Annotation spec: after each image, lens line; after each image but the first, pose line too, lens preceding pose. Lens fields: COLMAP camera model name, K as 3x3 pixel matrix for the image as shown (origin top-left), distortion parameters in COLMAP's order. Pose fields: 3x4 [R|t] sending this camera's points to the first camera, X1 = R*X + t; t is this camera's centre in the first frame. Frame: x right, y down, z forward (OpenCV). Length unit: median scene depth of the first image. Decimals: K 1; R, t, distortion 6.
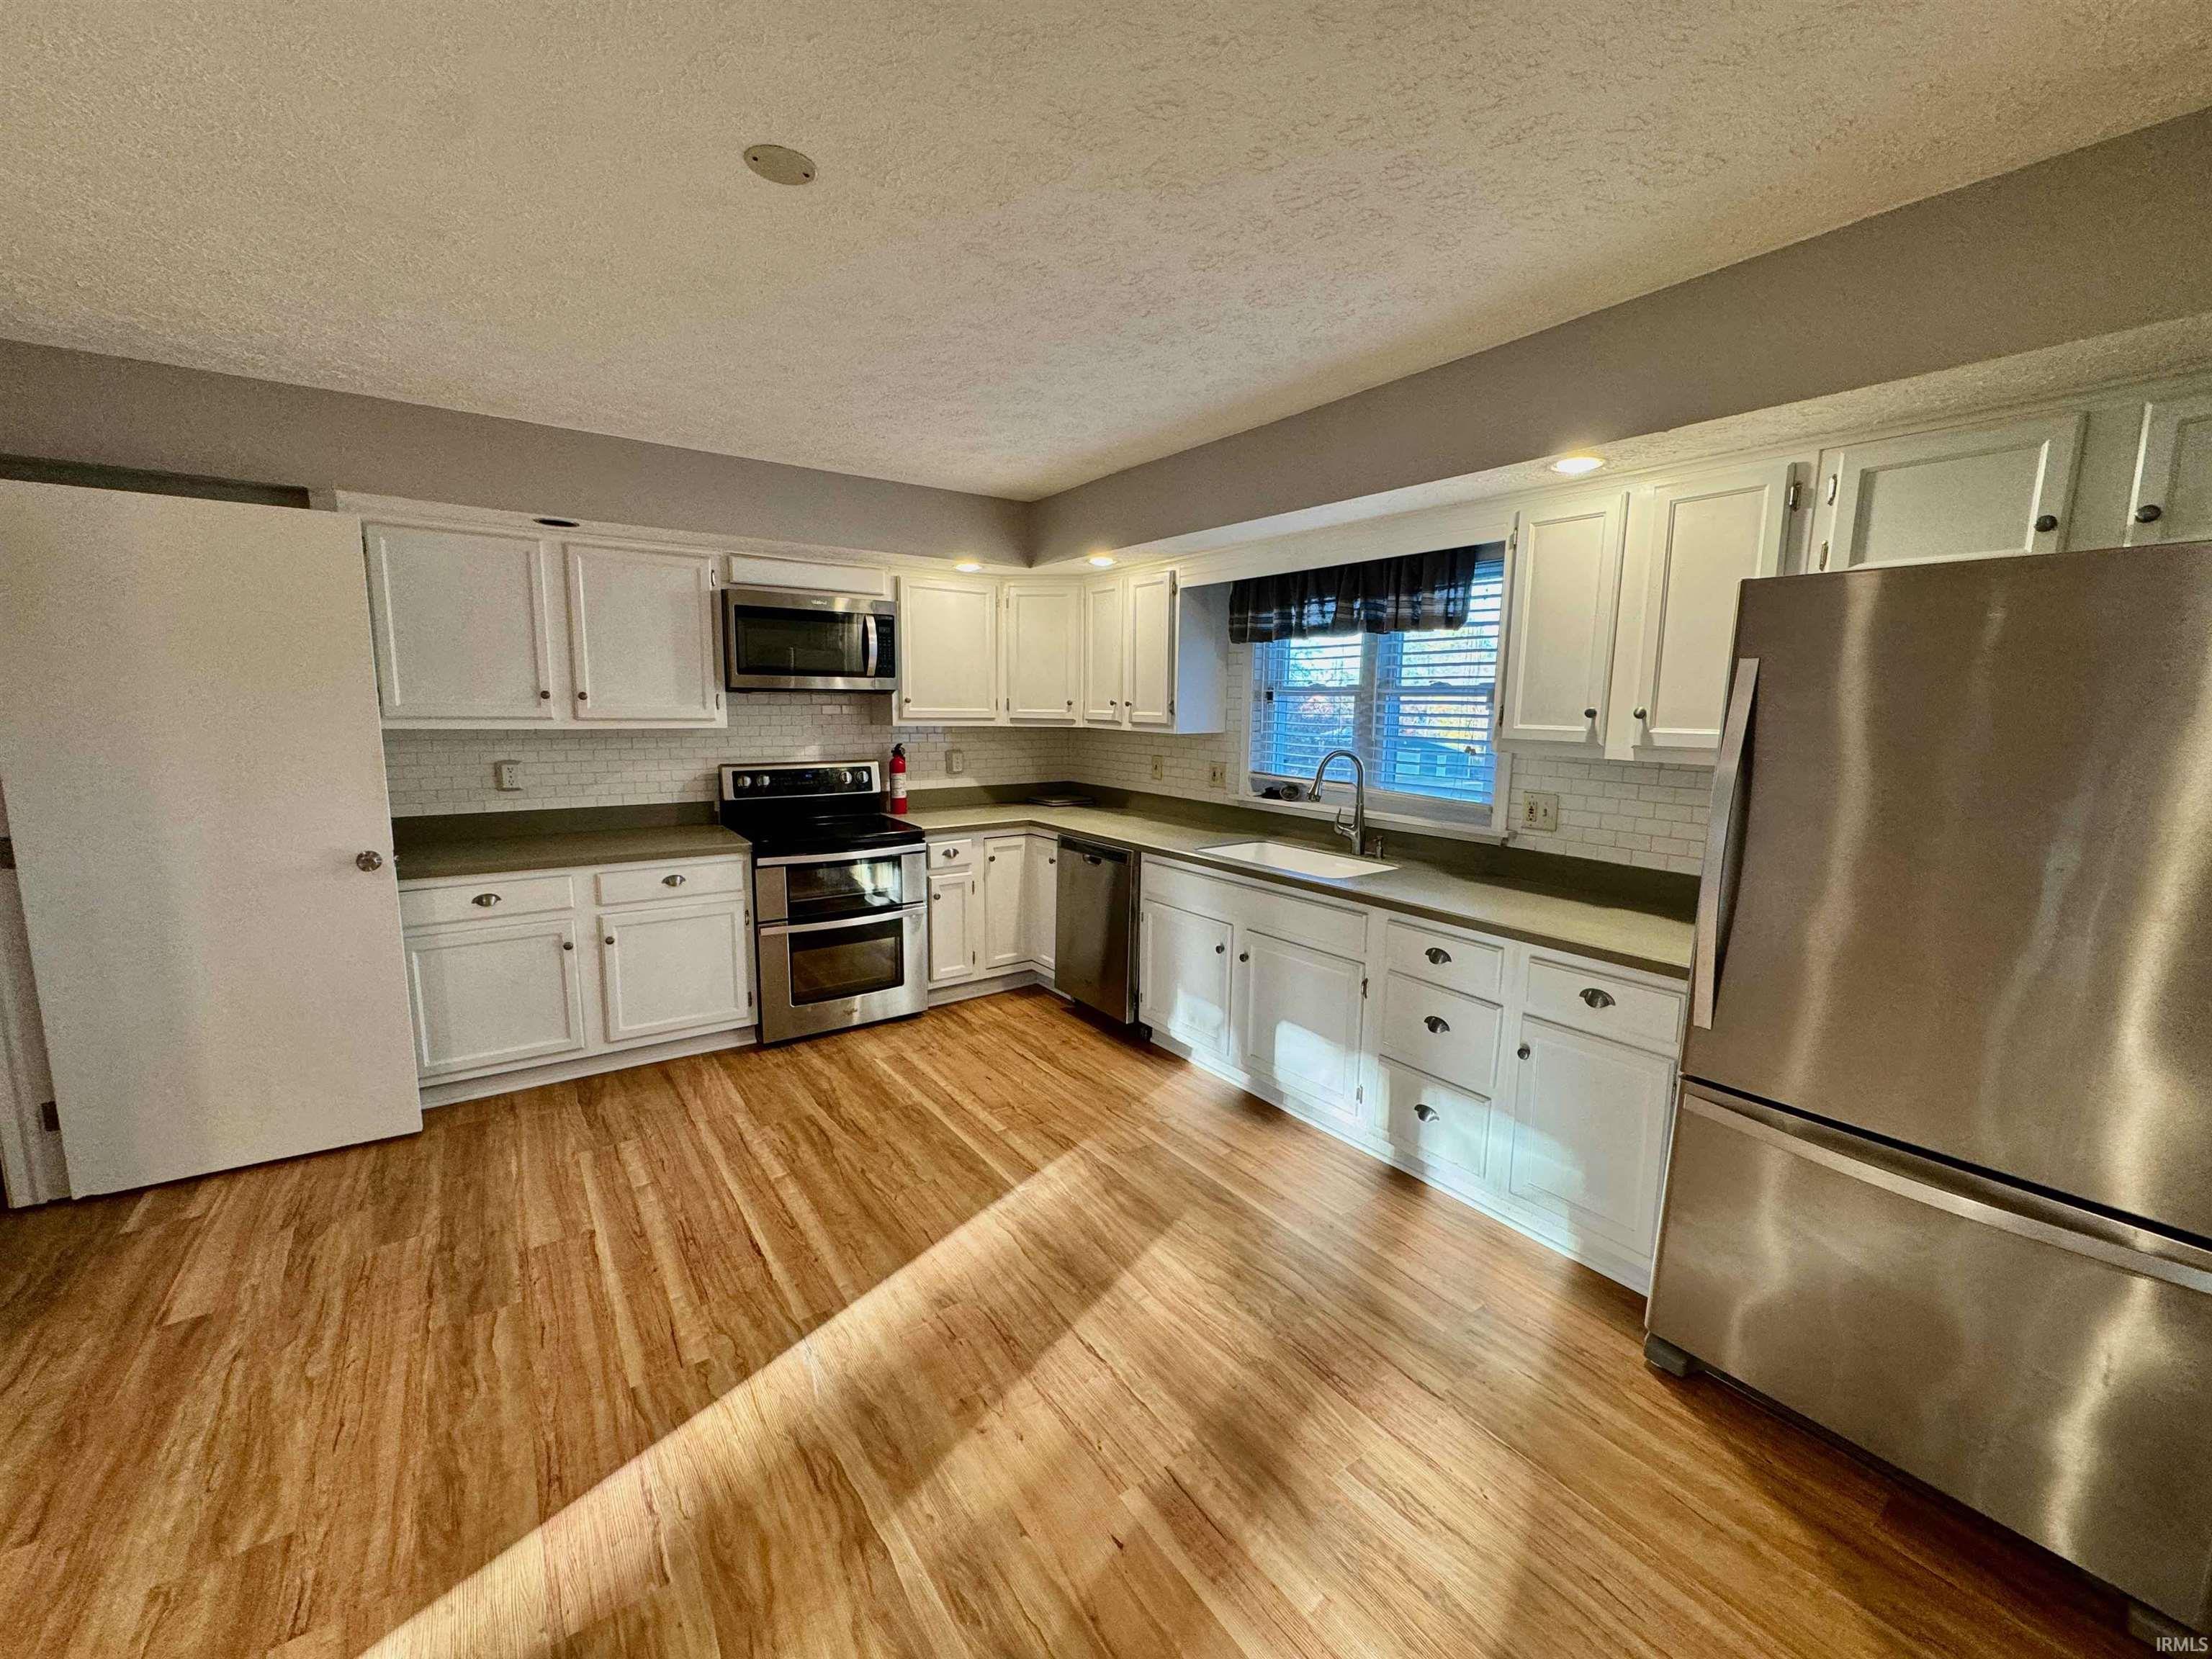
lens RADIAL K [[877.0, 0, 1107.0], [0, 877.0, 825.8], [0, 0, 1]] dist [-0.001897, -0.000215]
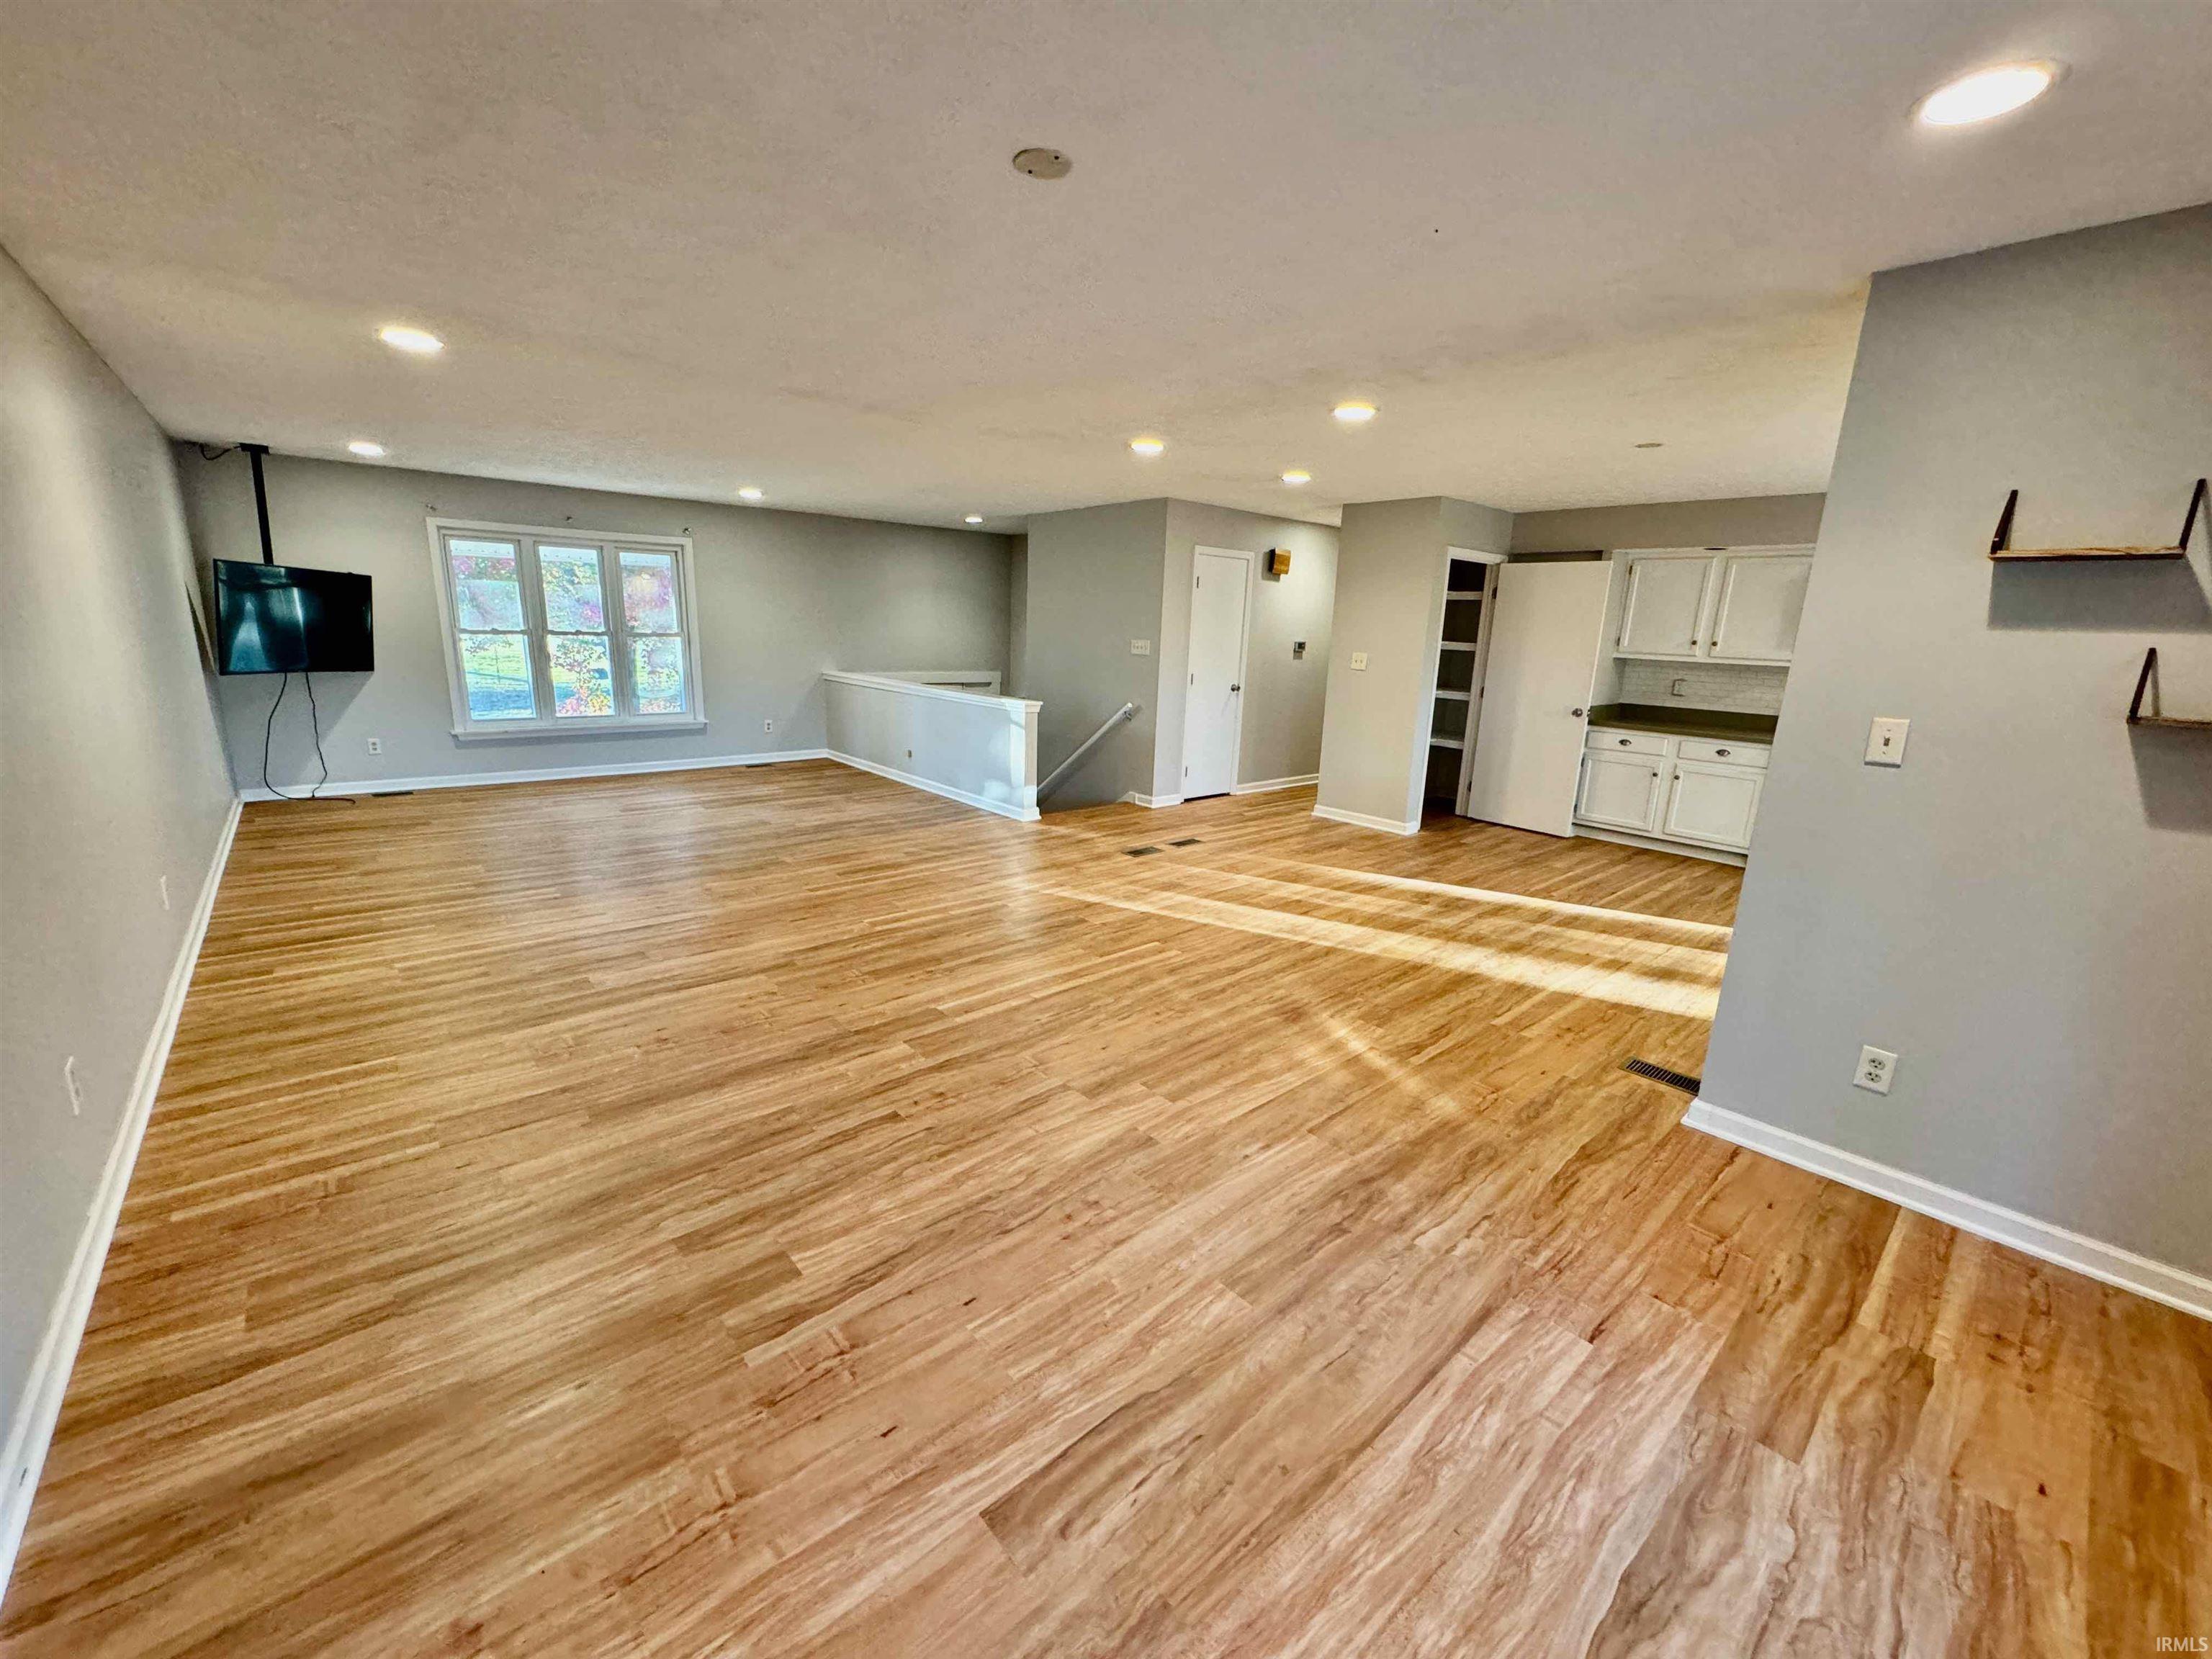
lens RADIAL K [[877.0, 0, 1097.4], [0, 877.0, 825.2], [0, 0, 1]] dist [-0.001897, -0.000215]
pose [[0.099931, 0.214233, -0.971657, 1.081937], [-0.176684, 0.964847, 0.194560, 0.081810], [0.979181, 0.152234, 0.134270, -0.406568]]
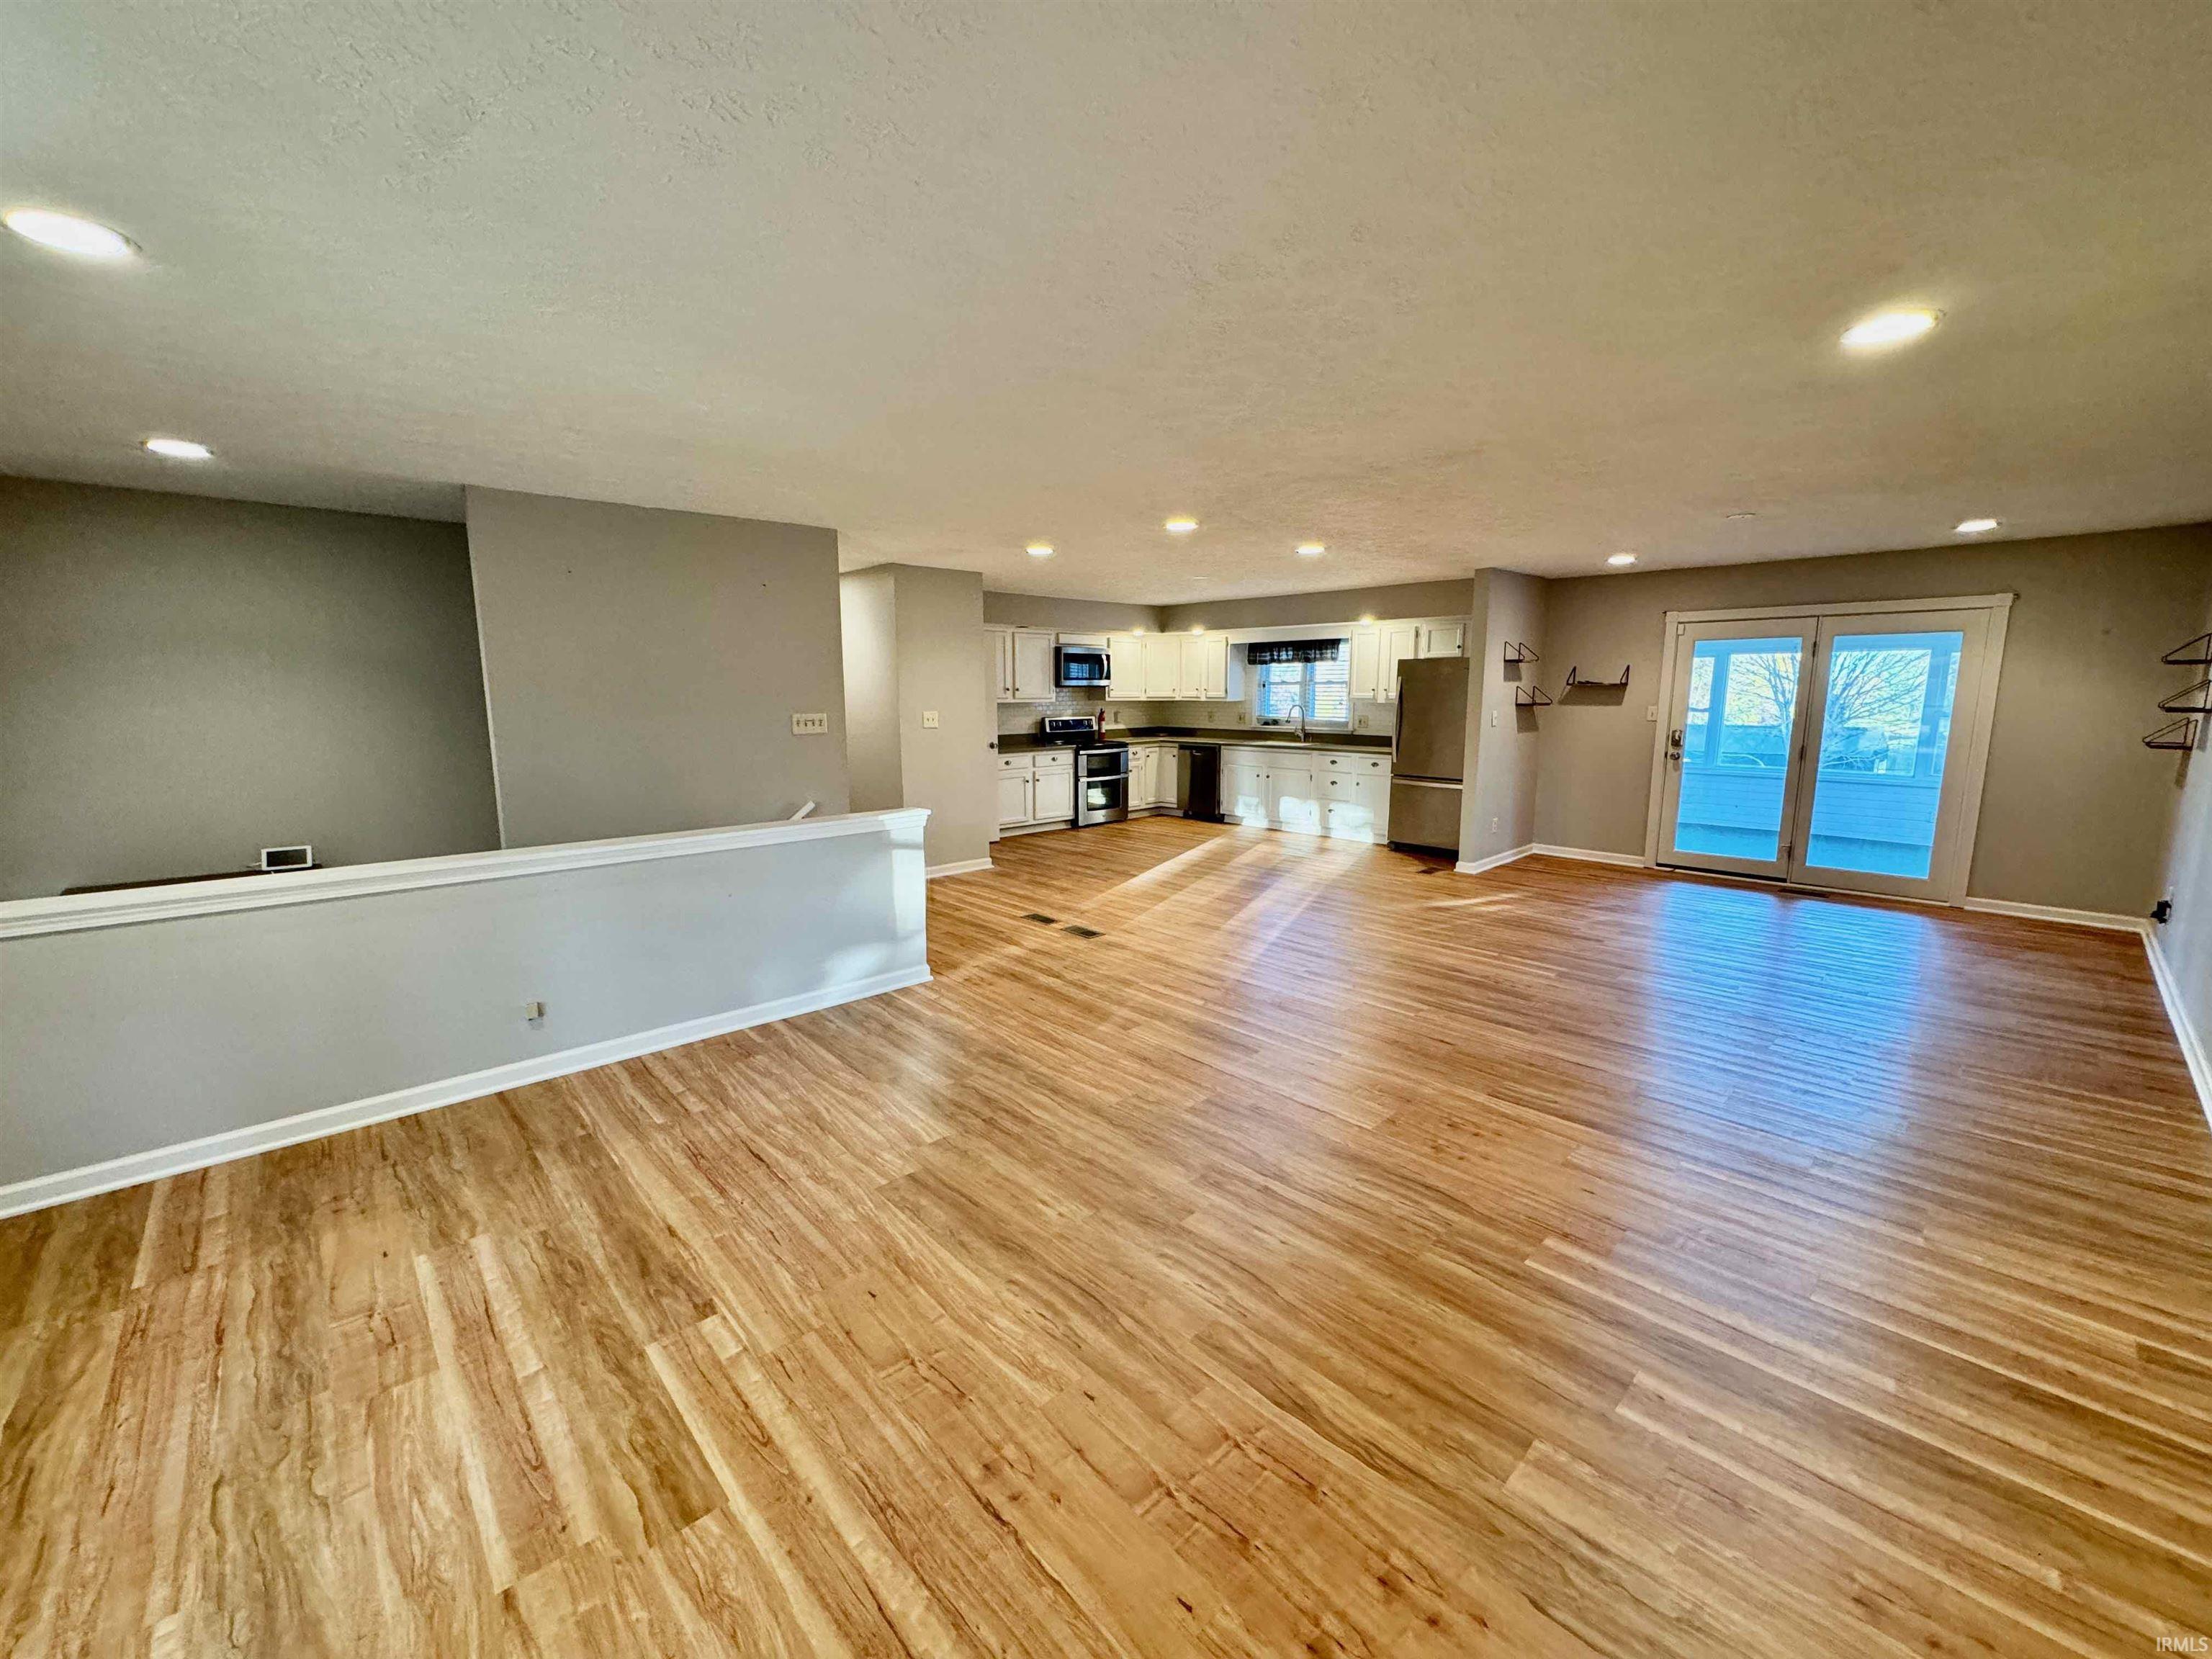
lens RADIAL K [[877.0, 0, 1096.3], [0, 877.0, 829.9], [0, 0, 1]] dist [-0.001897, -0.000215]
pose [[0.991554, -0.035693, 0.124685, -0.712973], [0.033430, 0.999237, 0.020197, 0.229434], [-0.125310, -0.015858, 0.991991, -1.666402]]
